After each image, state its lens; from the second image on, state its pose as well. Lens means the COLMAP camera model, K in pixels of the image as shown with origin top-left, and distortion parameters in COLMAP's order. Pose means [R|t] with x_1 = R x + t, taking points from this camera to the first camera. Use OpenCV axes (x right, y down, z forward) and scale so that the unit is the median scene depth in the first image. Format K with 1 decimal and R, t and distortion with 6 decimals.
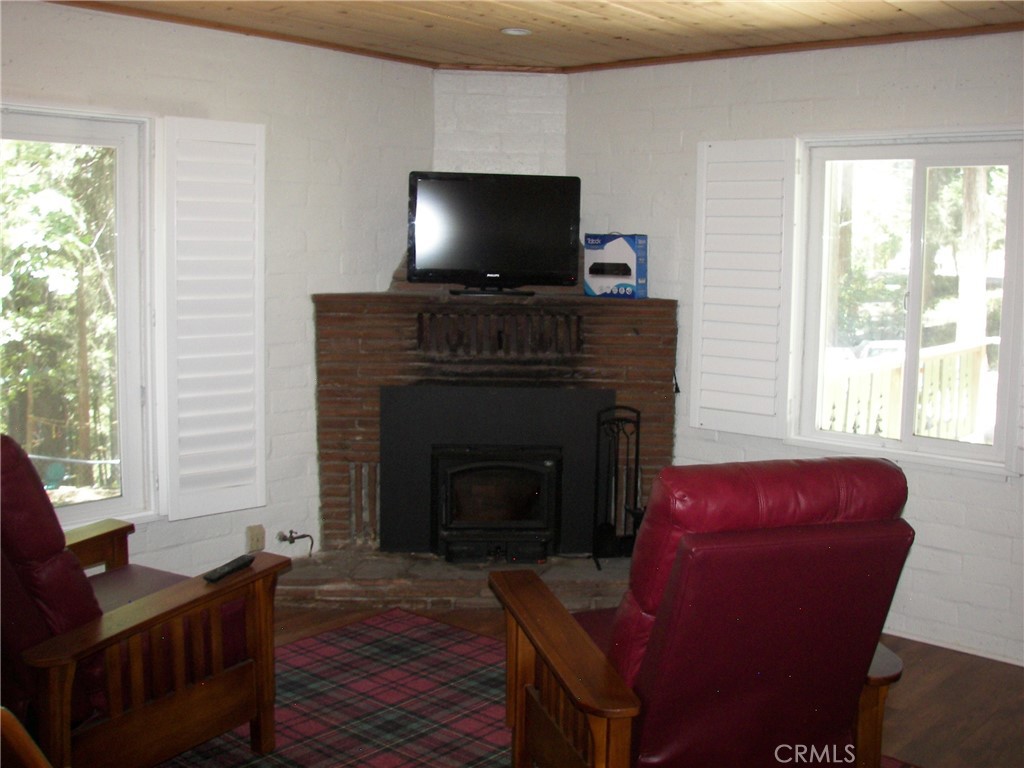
lens RADIAL K [[1098.6, 0, 538.9], [0, 1098.6, 365.7], [0, 0, 1]] dist [-0.218094, 0.279885]
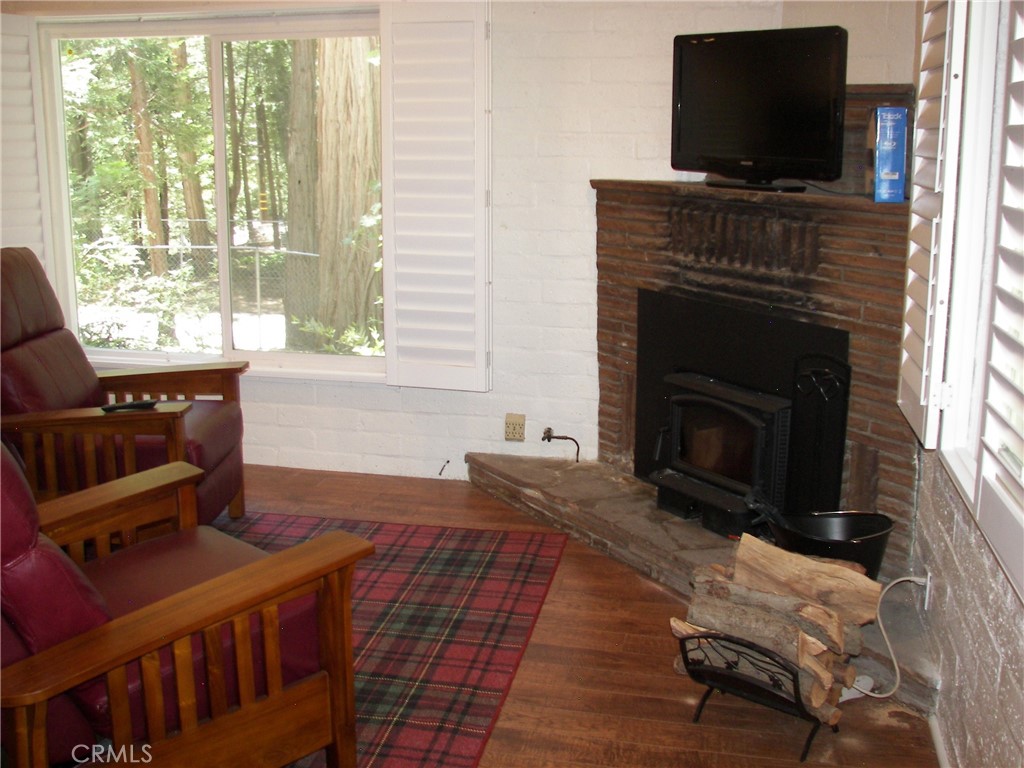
lens RADIAL K [[1098.6, 0, 538.9], [0, 1098.6, 365.7], [0, 0, 1]] dist [-0.218094, 0.279885]
pose [[0.499158, 0.167383, -0.850191, 0.565758], [-0.090292, 0.985872, 0.141084, -0.036485], [0.861794, 0.006342, 0.507219, 0.491220]]
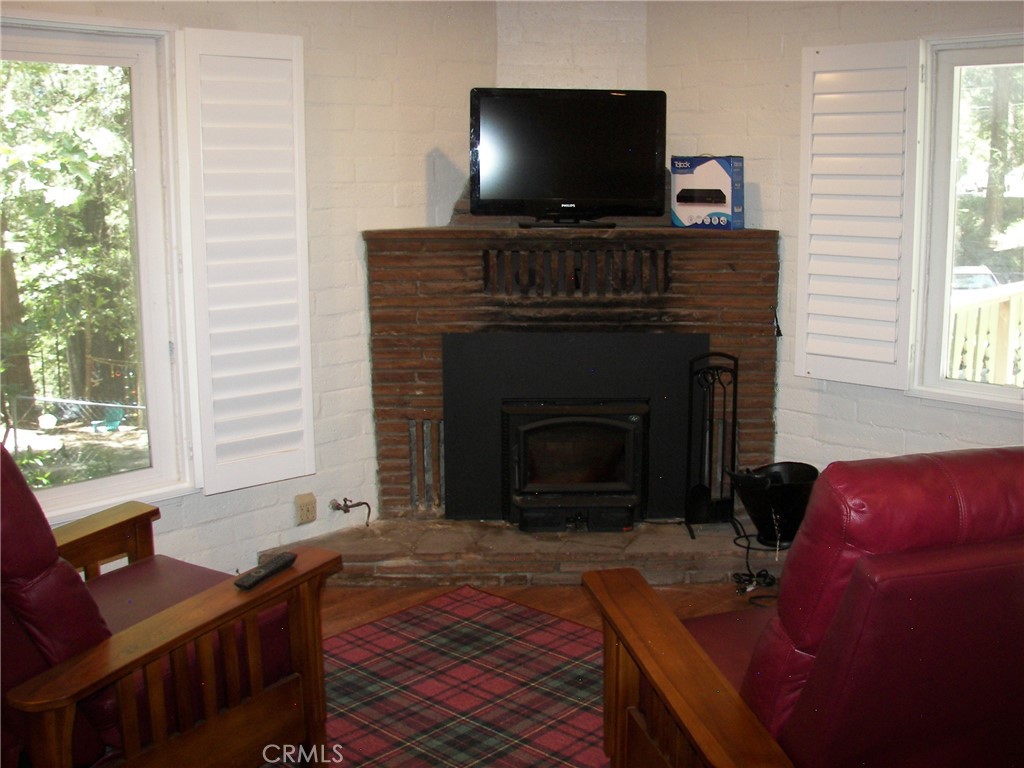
lens RADIAL K [[1095.7, 0, 544.9], [0, 1095.7, 359.4], [0, 0, 1]] dist [-0.212154, 0.271586]
pose [[0.998784, -0.013187, -0.047514, -0.020702], [0.016004, 0.998106, 0.059398, -0.011885], [0.046641, -0.060086, 0.997103, 0.122760]]
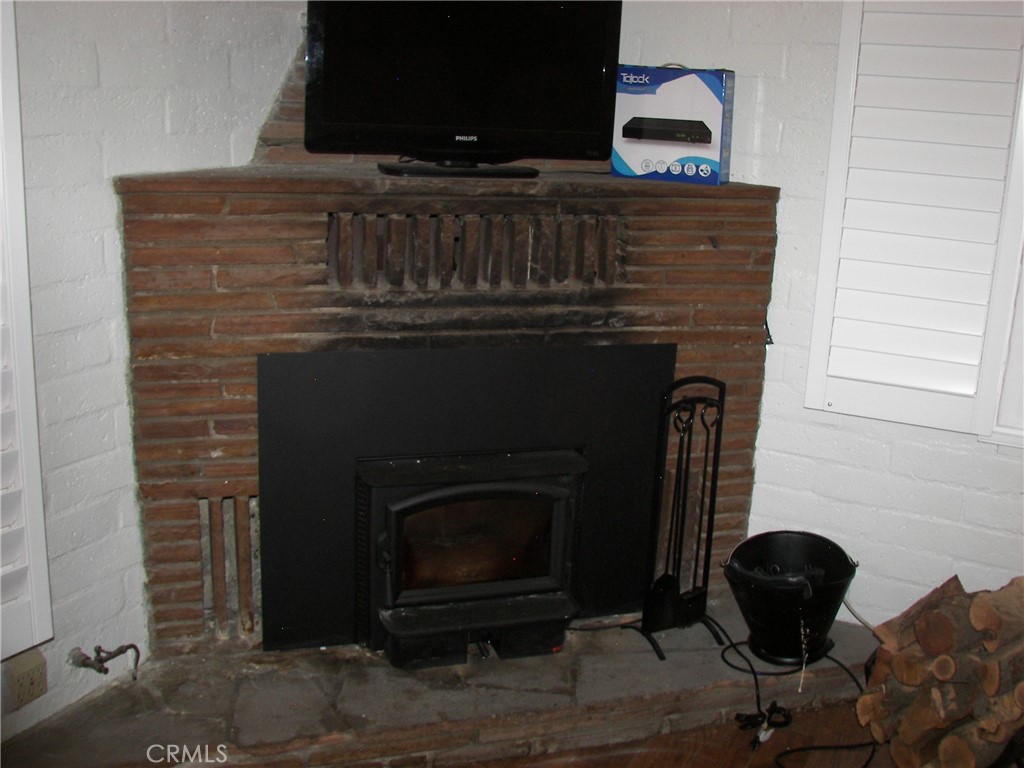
lens RADIAL K [[1098.6, 0, 538.9], [0, 1098.6, 365.7], [0, 0, 1]] dist [-0.218094, 0.279885]
pose [[0.967218, -0.036171, 0.251358, -0.145282], [-0.001163, 0.989163, 0.146818, -0.051399], [-0.253944, -0.142298, 0.956694, 0.478310]]
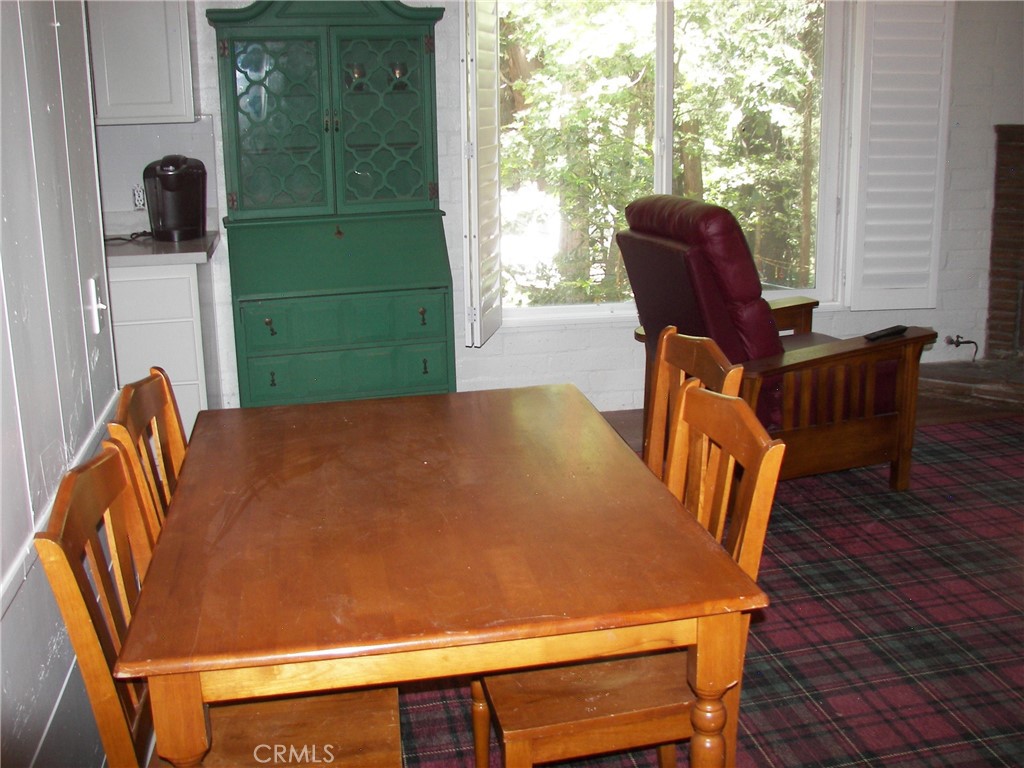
lens RADIAL K [[1095.7, 0, 544.9], [0, 1095.7, 359.4], [0, 0, 1]] dist [-0.212154, 0.271586]
pose [[0.799530, 0.115594, -0.589398, 0.084720], [-0.040644, 0.989469, 0.138921, 0.038608], [0.599249, -0.087116, 0.795808, -0.146850]]
